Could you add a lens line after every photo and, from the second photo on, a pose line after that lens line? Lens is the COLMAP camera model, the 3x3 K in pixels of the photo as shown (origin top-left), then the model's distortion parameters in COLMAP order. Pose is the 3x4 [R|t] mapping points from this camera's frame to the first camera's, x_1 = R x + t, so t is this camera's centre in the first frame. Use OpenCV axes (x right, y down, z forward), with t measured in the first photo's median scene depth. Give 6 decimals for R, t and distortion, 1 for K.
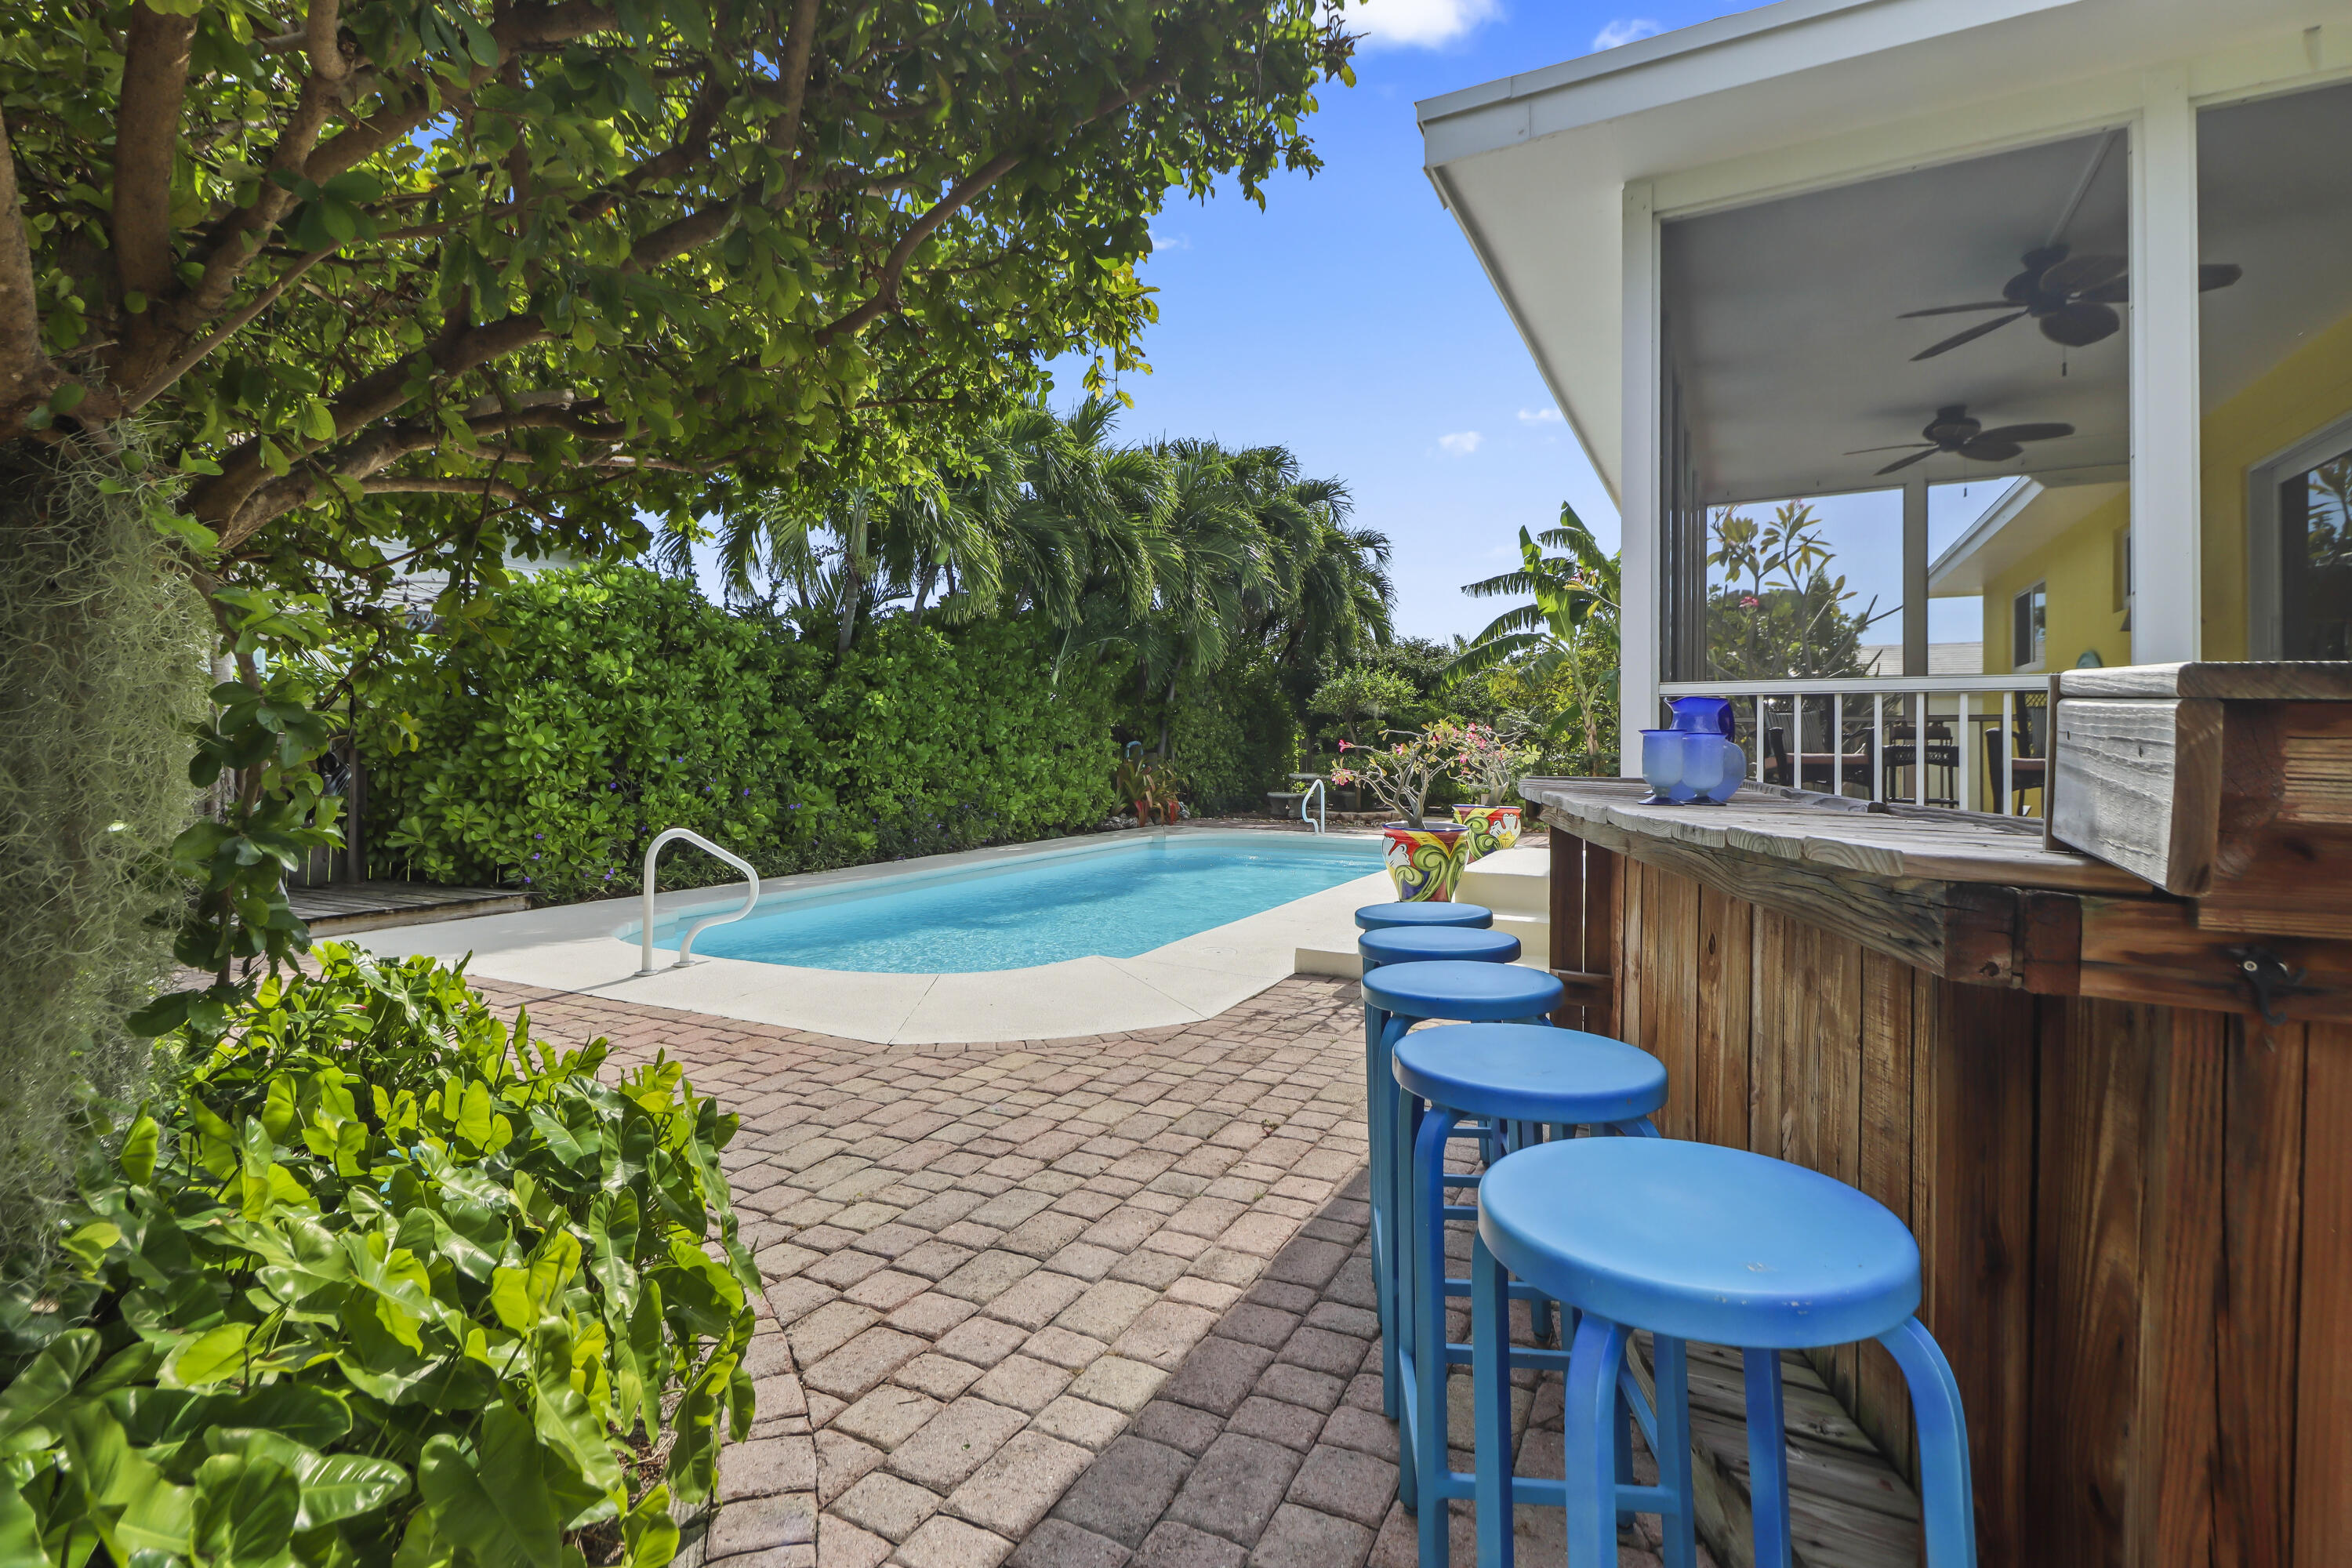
lens RADIAL K [[1071.5, 0, 1170.8], [0, 1071.5, 750.5], [0, 0, 1]] dist [0.011869, -0.008563]
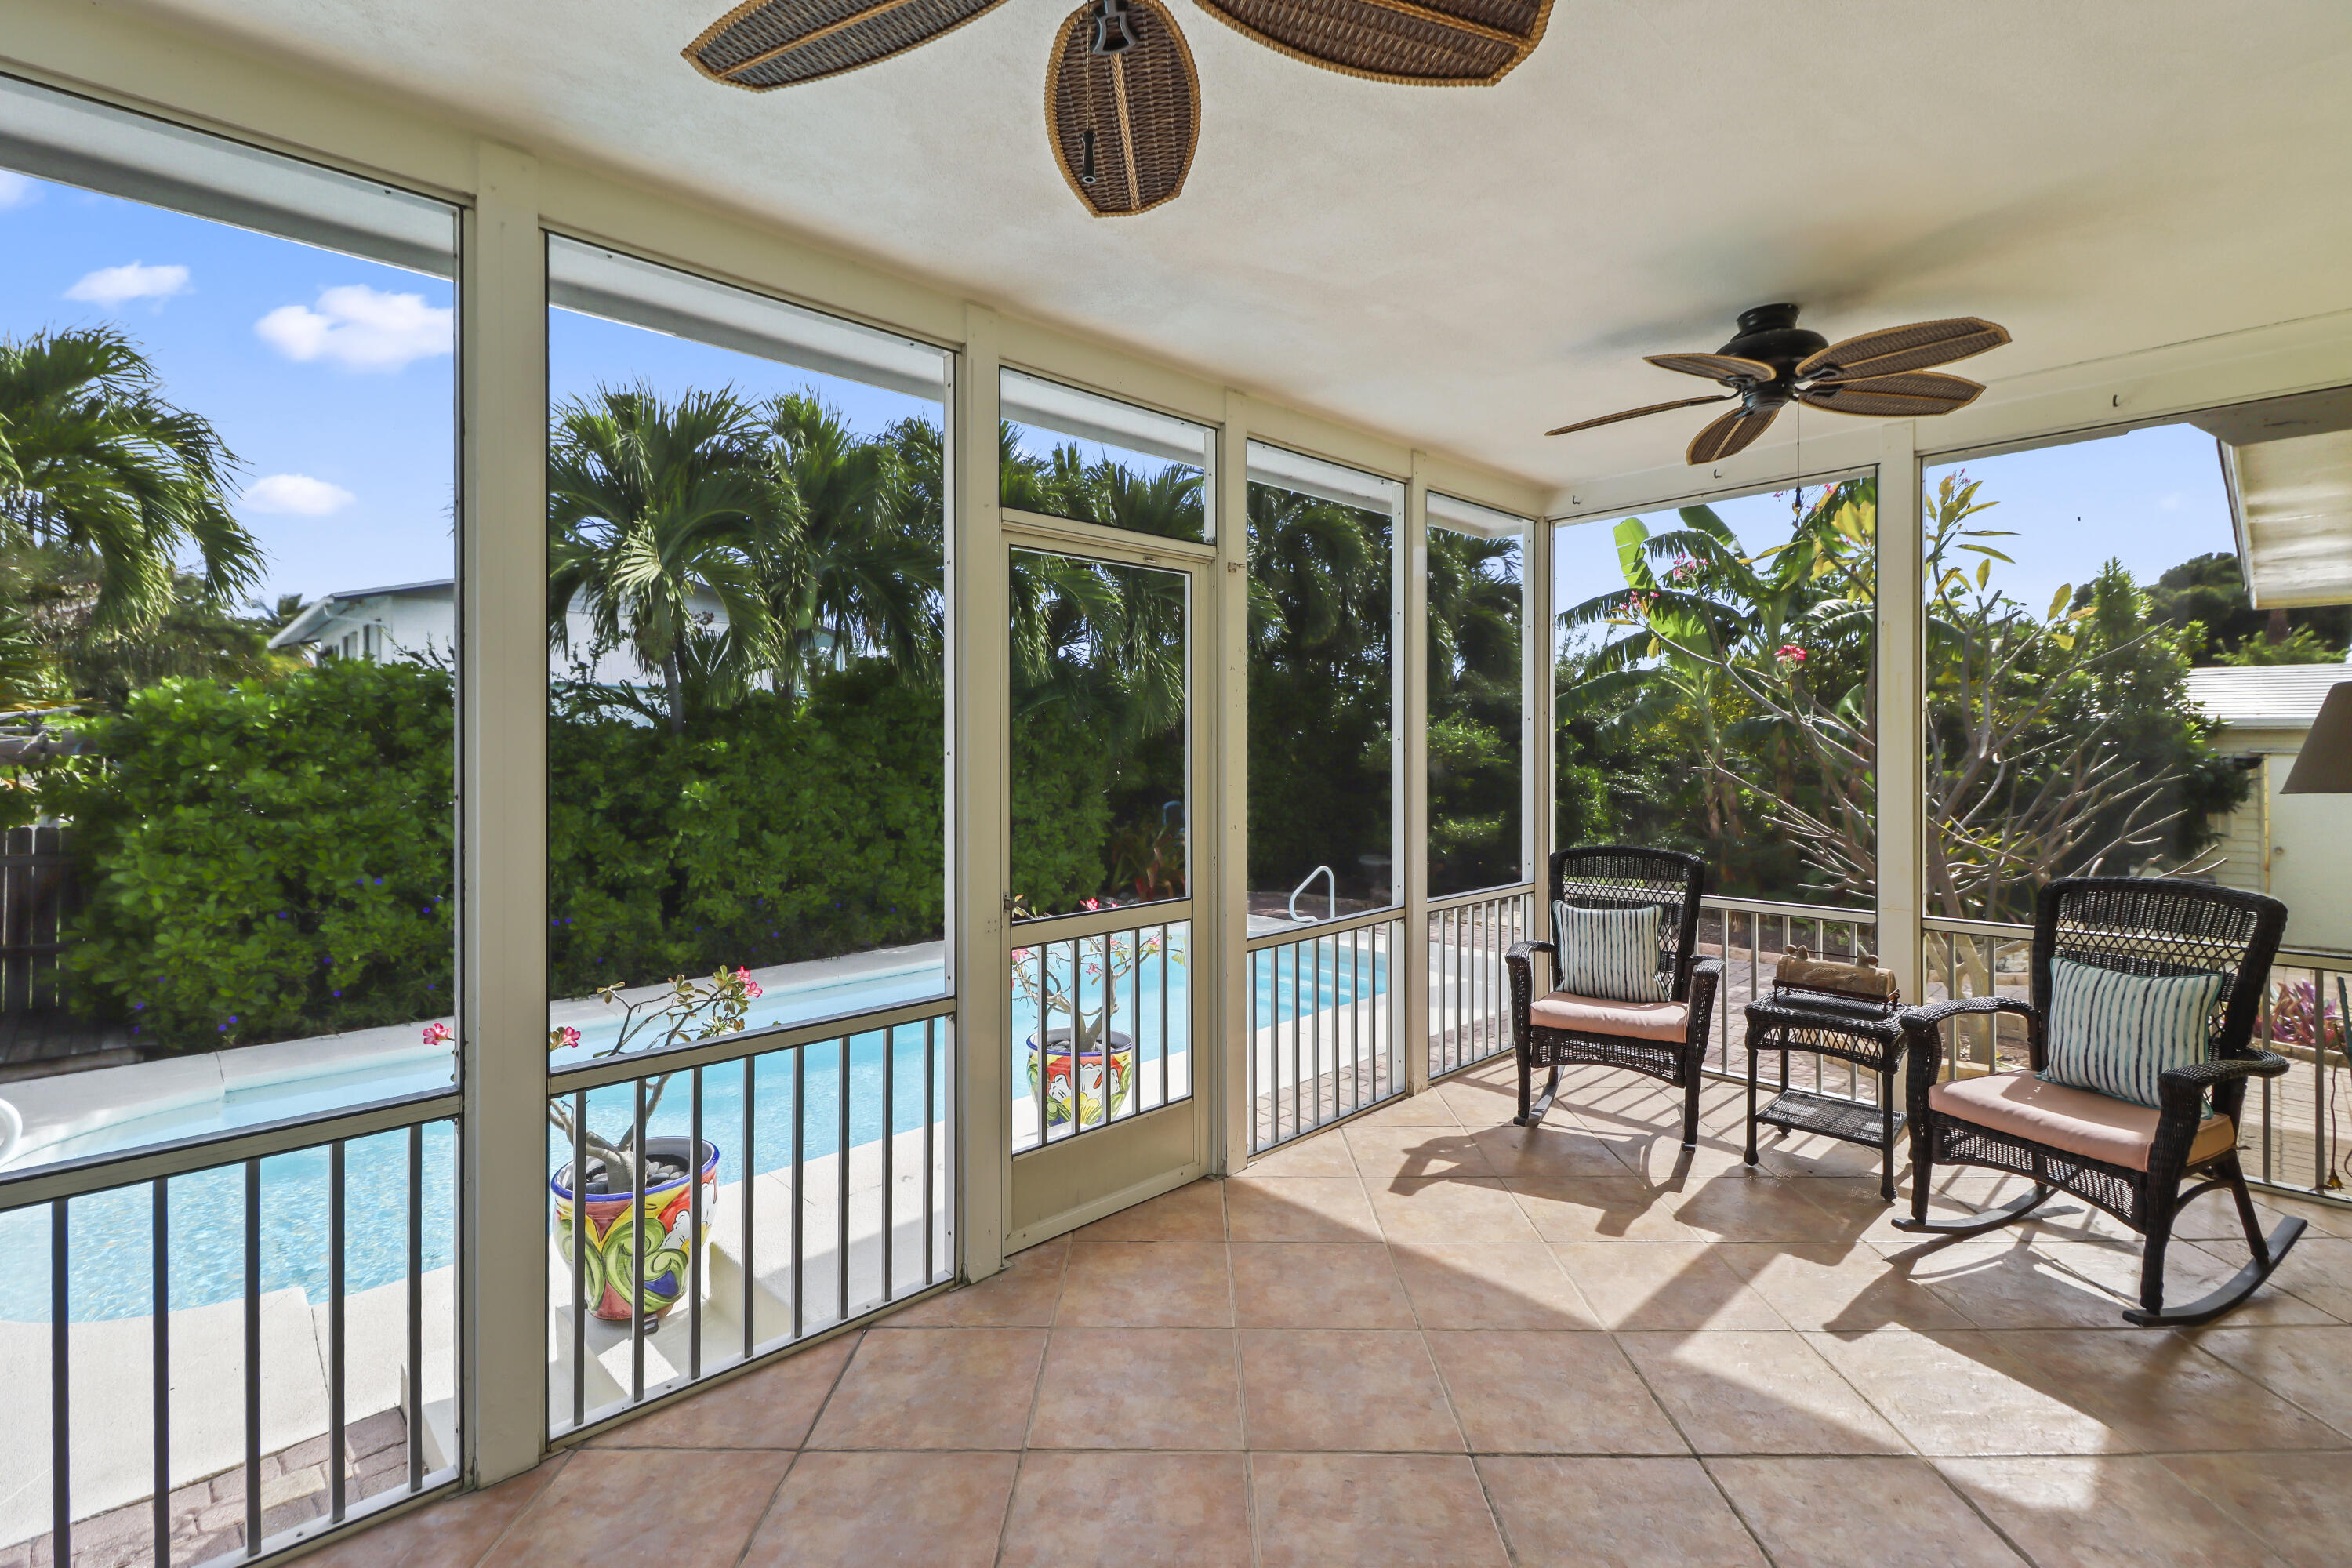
lens RADIAL K [[1071.5, 0, 1164.2], [0, 1071.5, 743.5], [0, 0, 1]] dist [0.011869, -0.008563]
pose [[0.949917, -0.006488, -0.312436, 0.454103], [0.004679, 0.999968, -0.006538, -0.099148], [0.312468, 0.004748, 0.949916, 0.360500]]
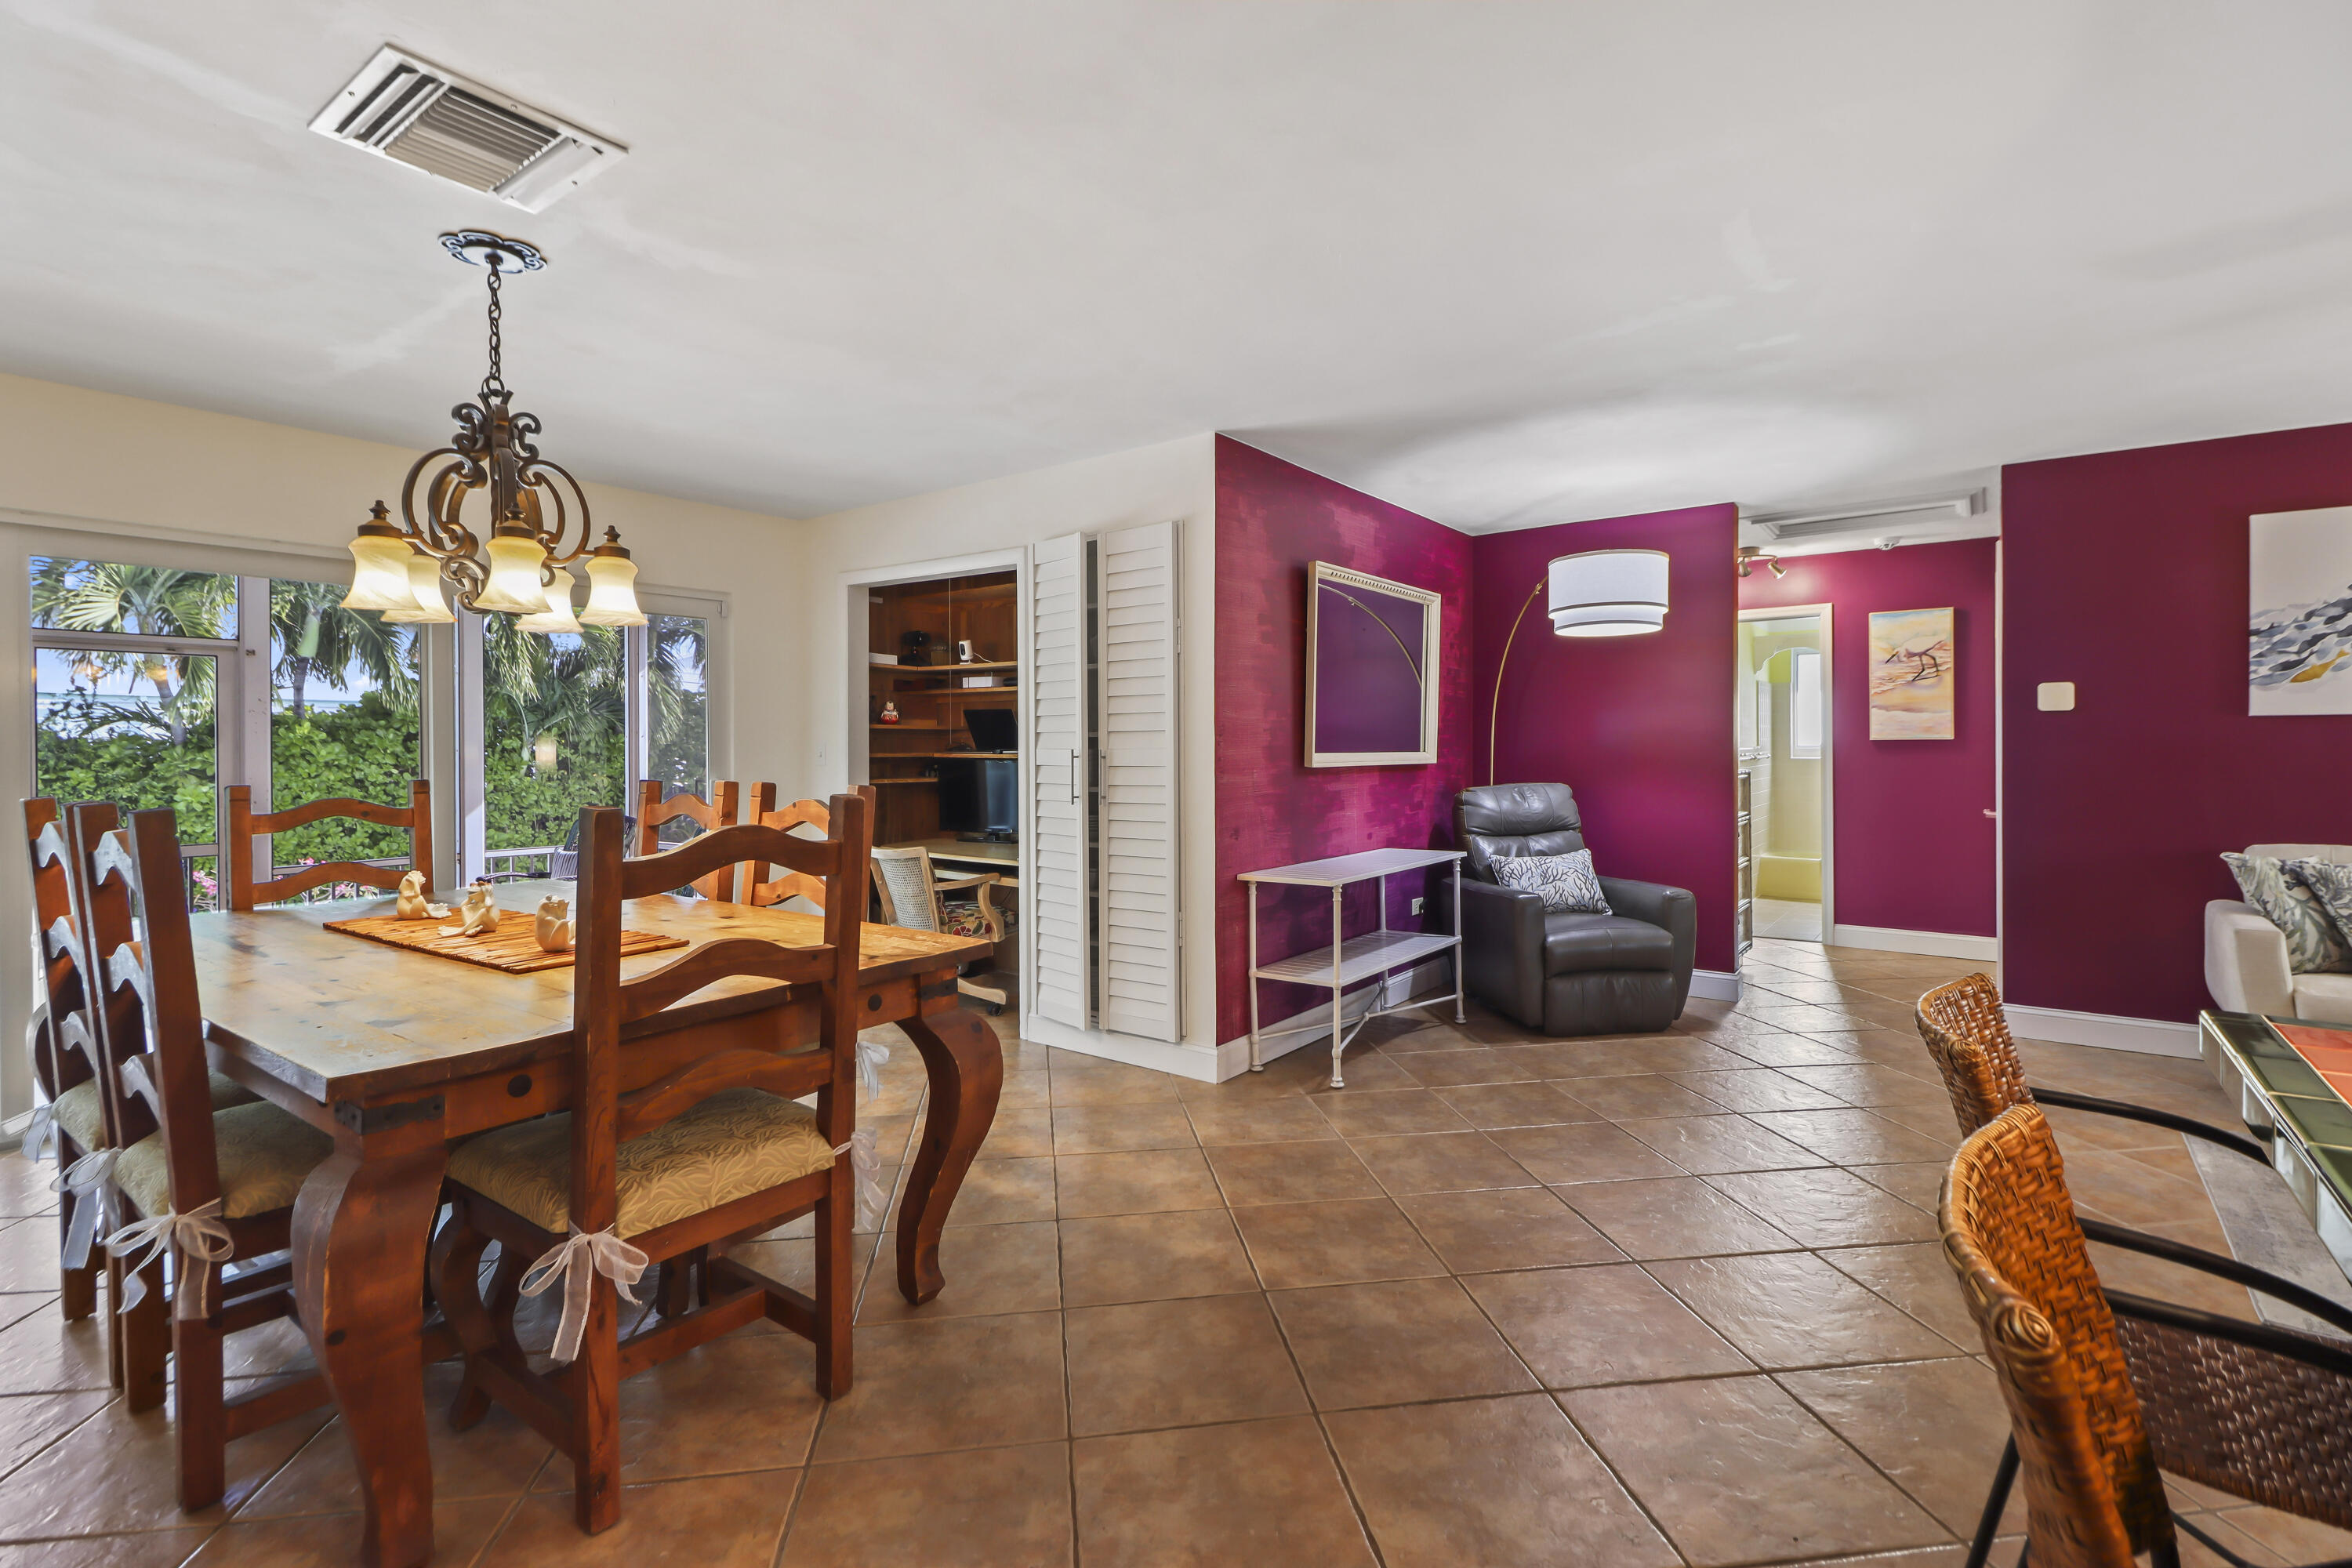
lens RADIAL K [[1071.5, 0, 1175.7], [0, 1071.5, 751.2], [0, 0, 1]] dist [0.011869, -0.008563]
pose [[0.986777, -0.001436, -0.162078, 1.057561], [0.002145, 0.999989, 0.004197, -0.115271], [0.162070, -0.004489, 0.986769, 0.150760]]
